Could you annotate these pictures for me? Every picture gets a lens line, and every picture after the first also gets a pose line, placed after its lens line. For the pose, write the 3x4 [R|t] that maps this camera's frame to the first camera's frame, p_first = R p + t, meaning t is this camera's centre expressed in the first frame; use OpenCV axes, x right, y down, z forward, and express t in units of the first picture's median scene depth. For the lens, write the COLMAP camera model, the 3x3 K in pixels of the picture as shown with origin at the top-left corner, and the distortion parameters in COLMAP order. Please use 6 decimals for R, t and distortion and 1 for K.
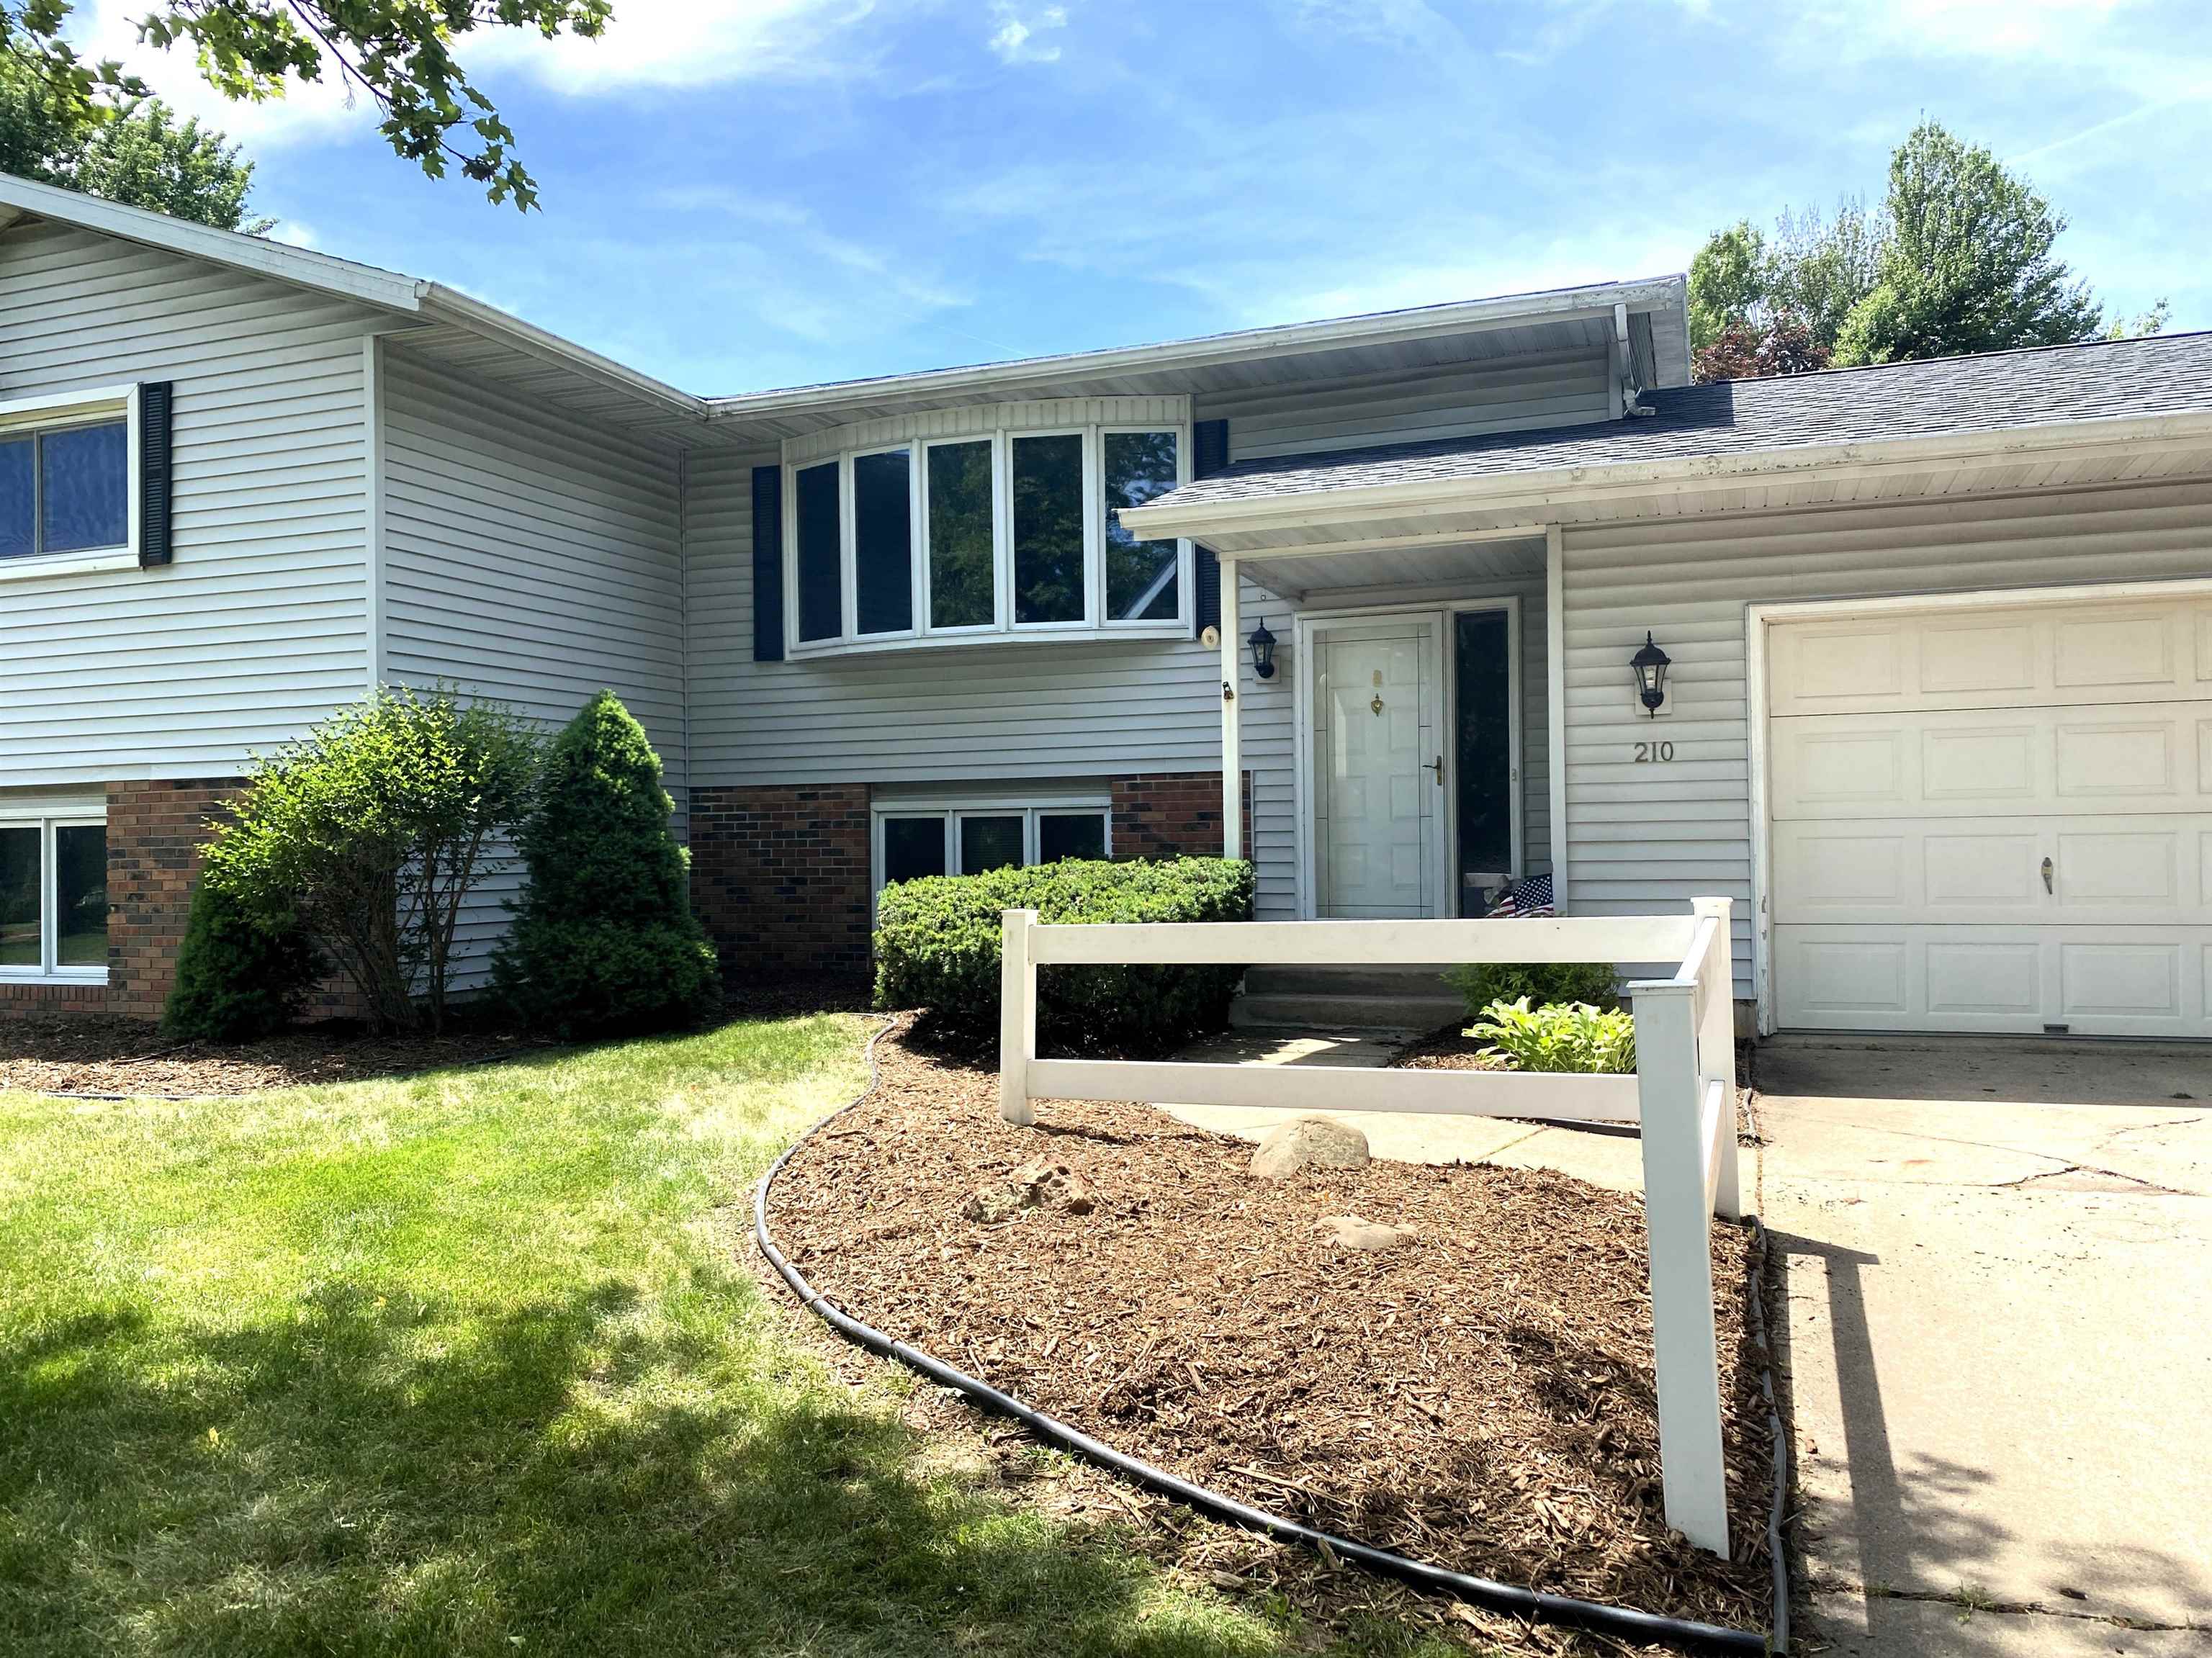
lens RADIAL K [[1700.5, 0, 1064.5], [0, 1700.5, 838.5], [0, 0, 1]] dist [0.008084, -0.001362]
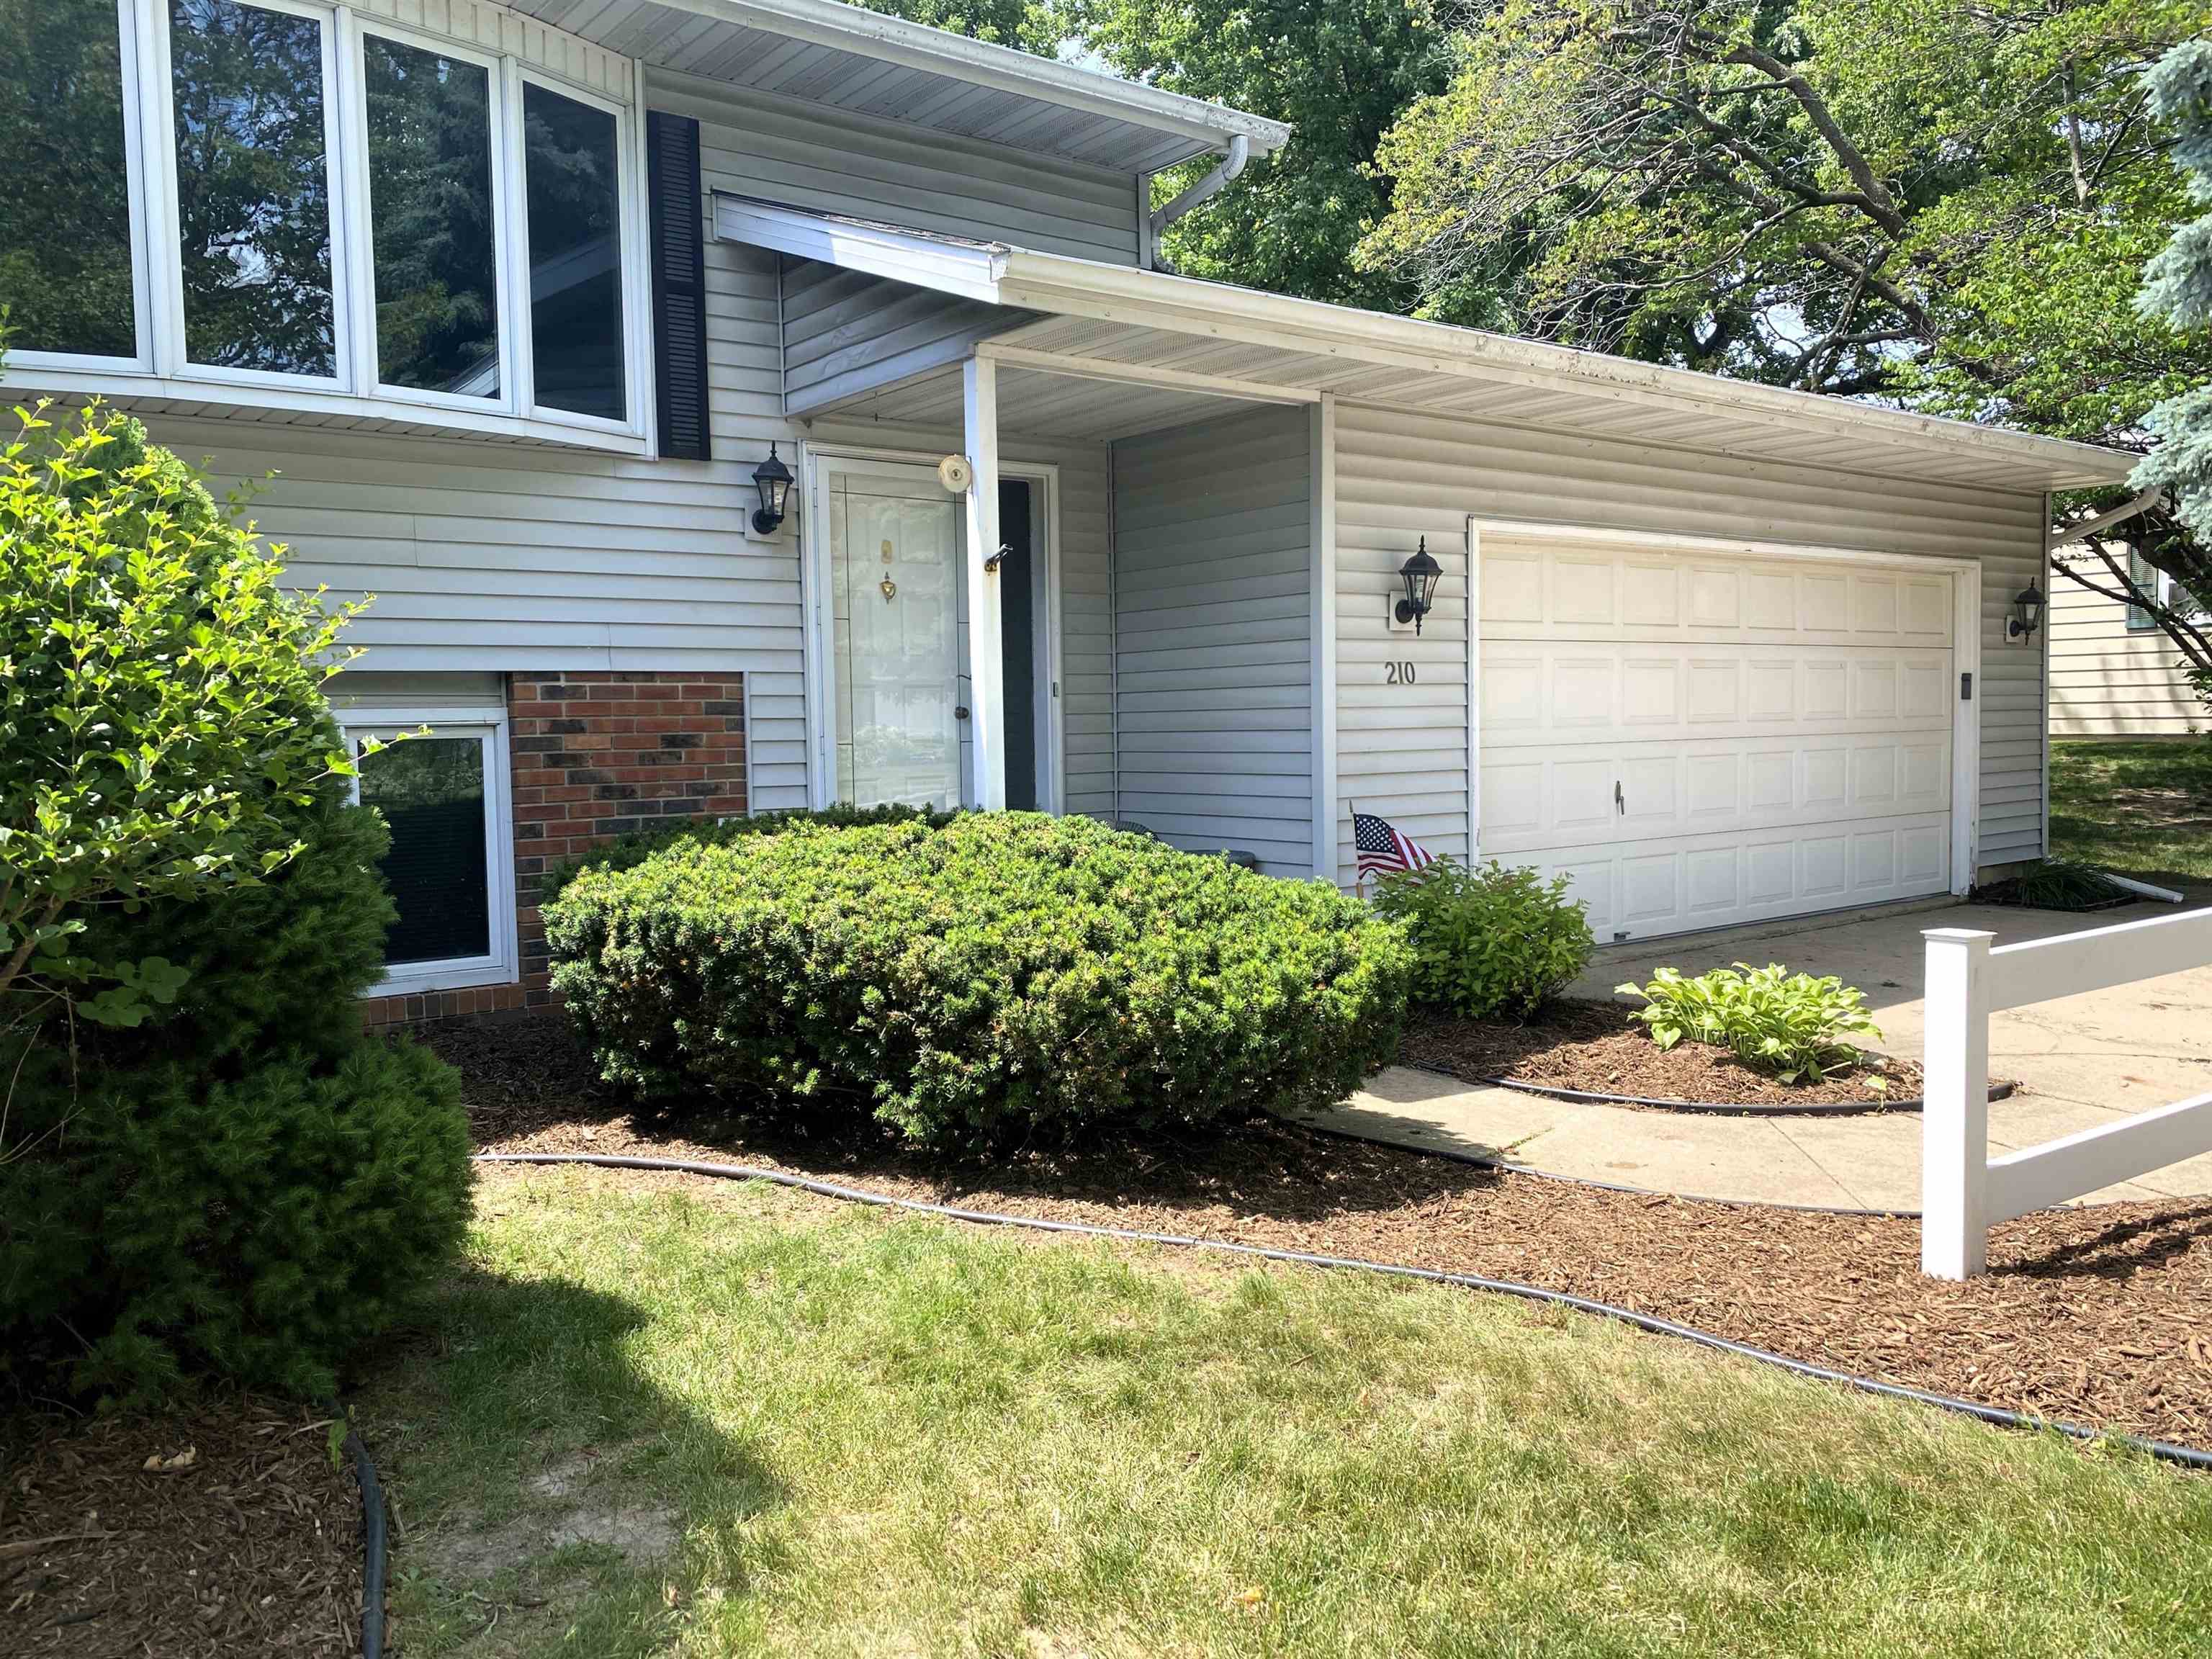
lens RADIAL K [[1712.6, 0, 1106.0], [0, 1712.6, 829.5], [0, 0, 1]] dist [-0.000041, -0.003456]
pose [[0.508166, -0.056034, 0.859434, -0.425688], [0.001101, 0.997923, 0.064412, -0.023090], [-0.861258, -0.031786, 0.507172, 0.576920]]
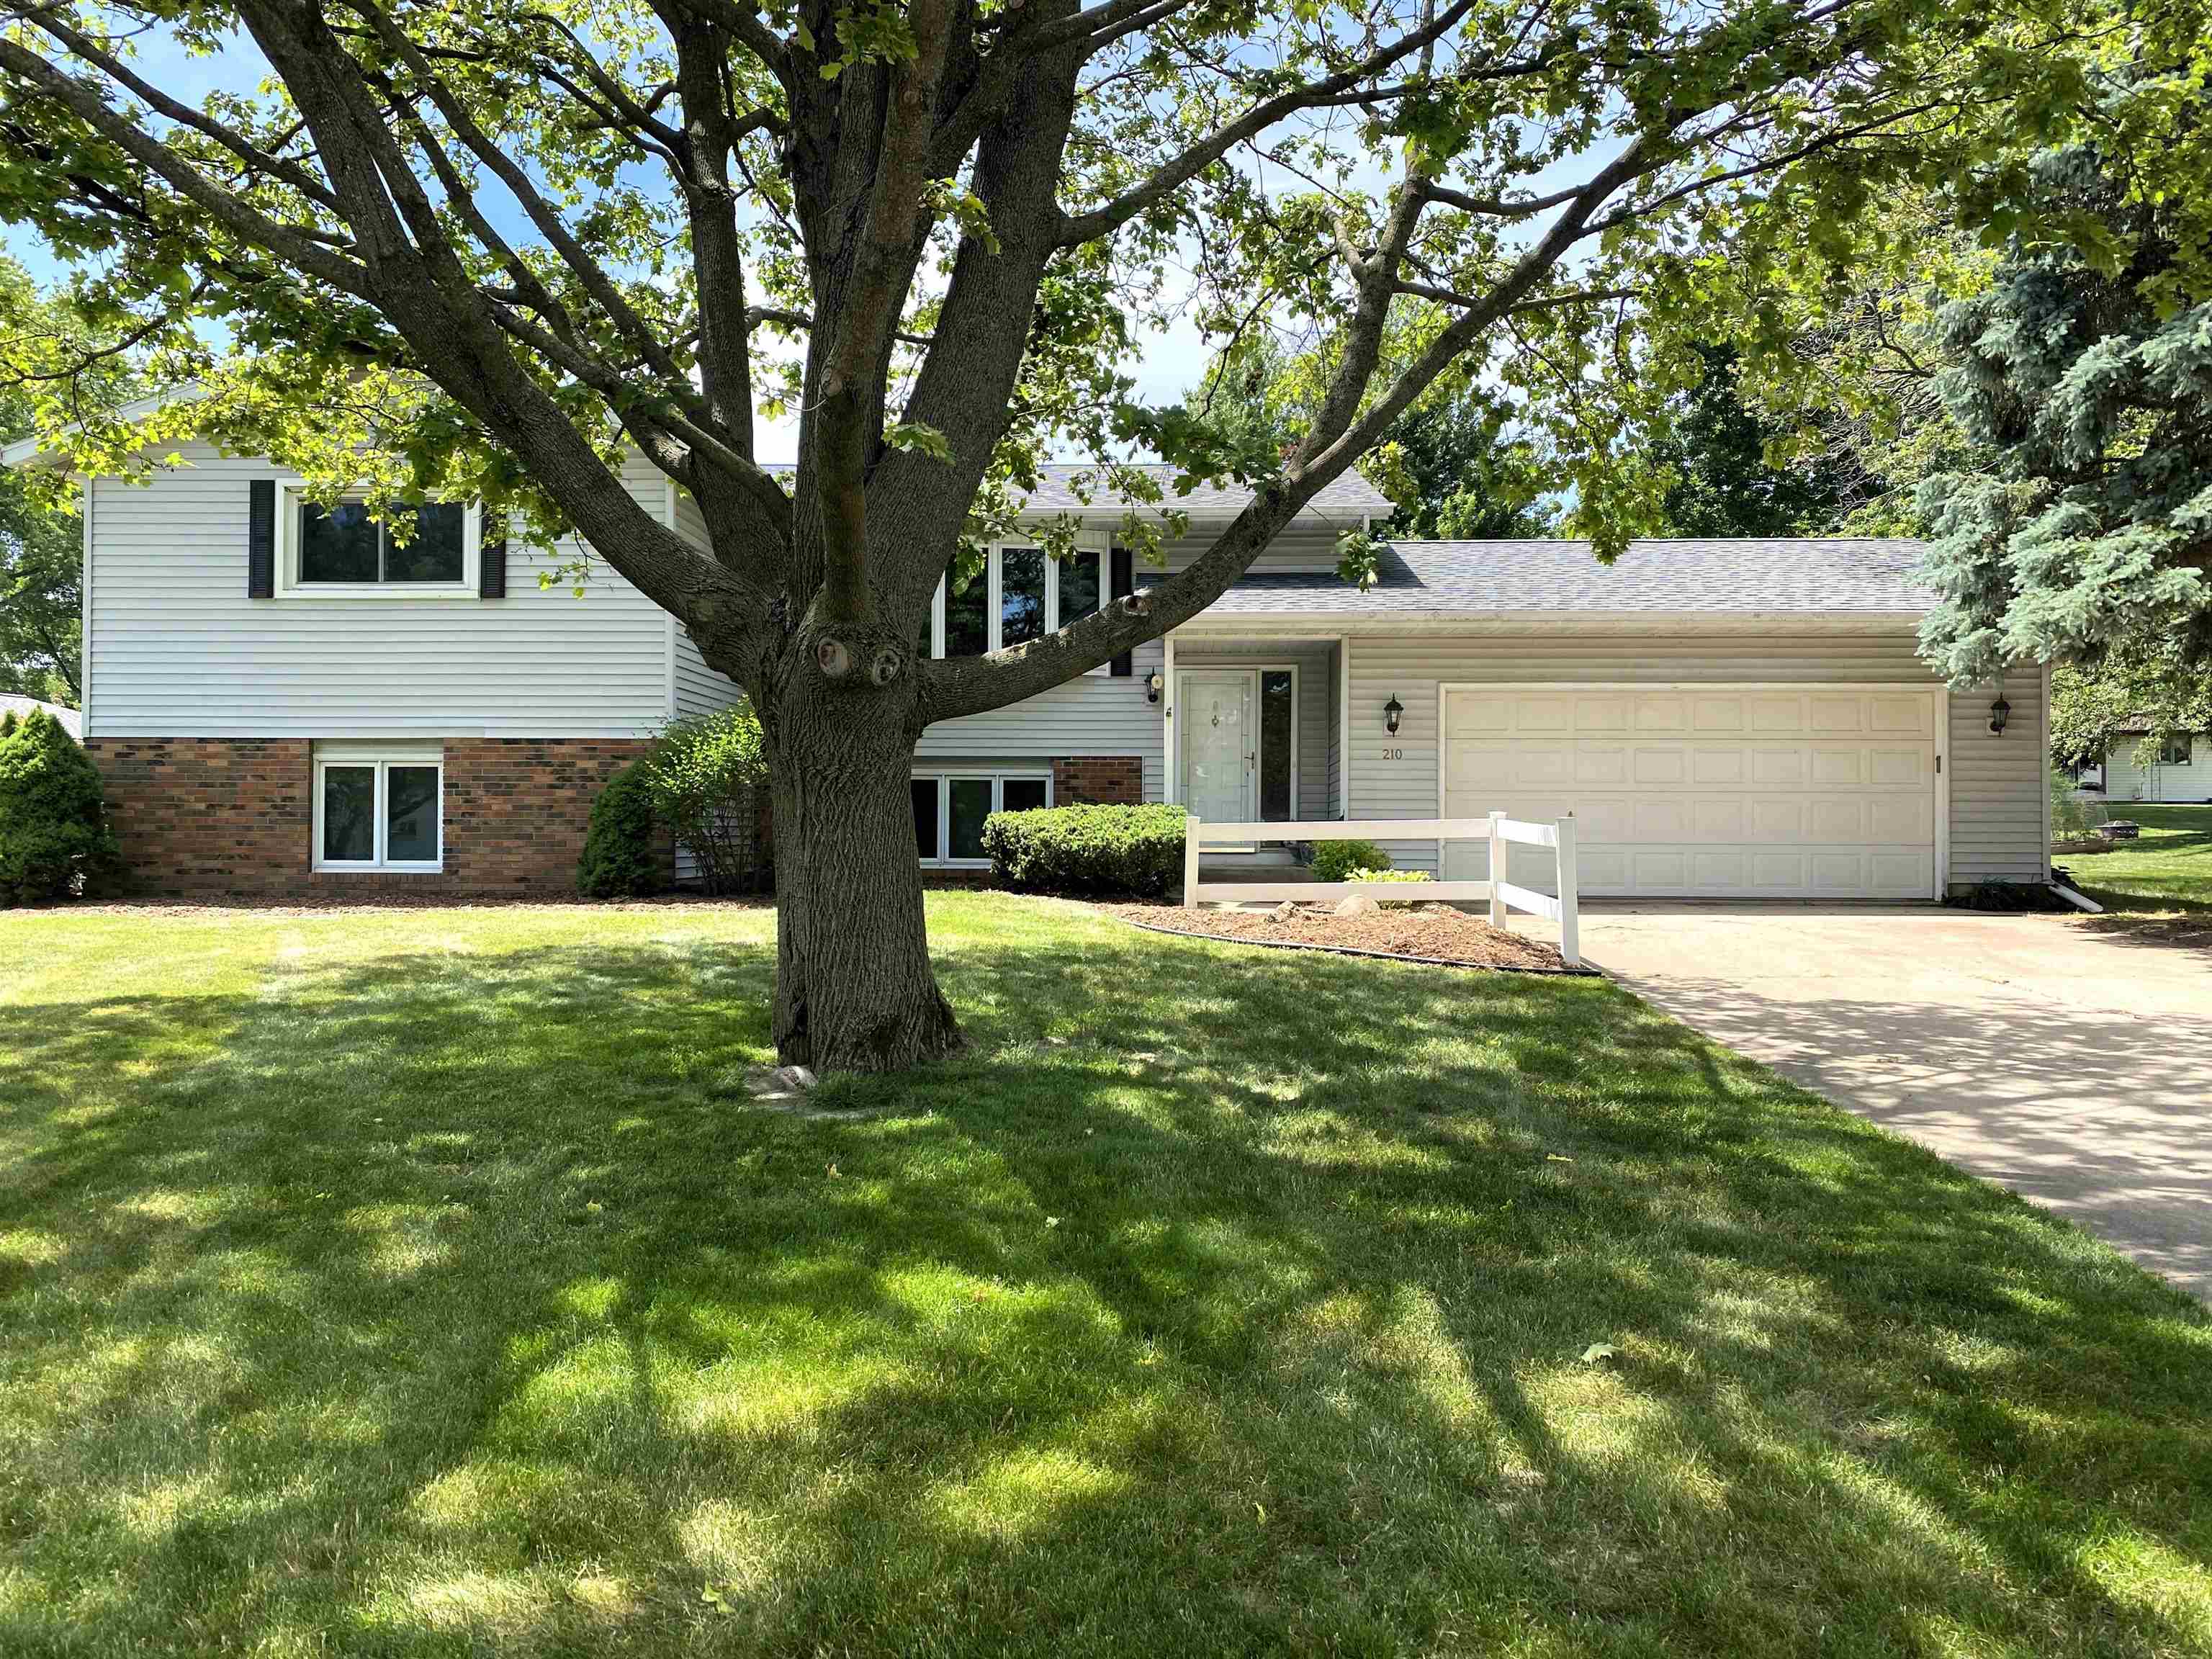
lens RADIAL K [[1674.5, 0, 1106.0], [0, 1674.5, 829.5], [0, 0, 1]] dist [-0.007030, 0.051215]
pose [[0.945292, 0.019614, 0.325634, -0.502133], [-0.021166, 0.999775, 0.001225, 0.034349], [-0.325537, -0.008051, 0.945495, -0.609493]]
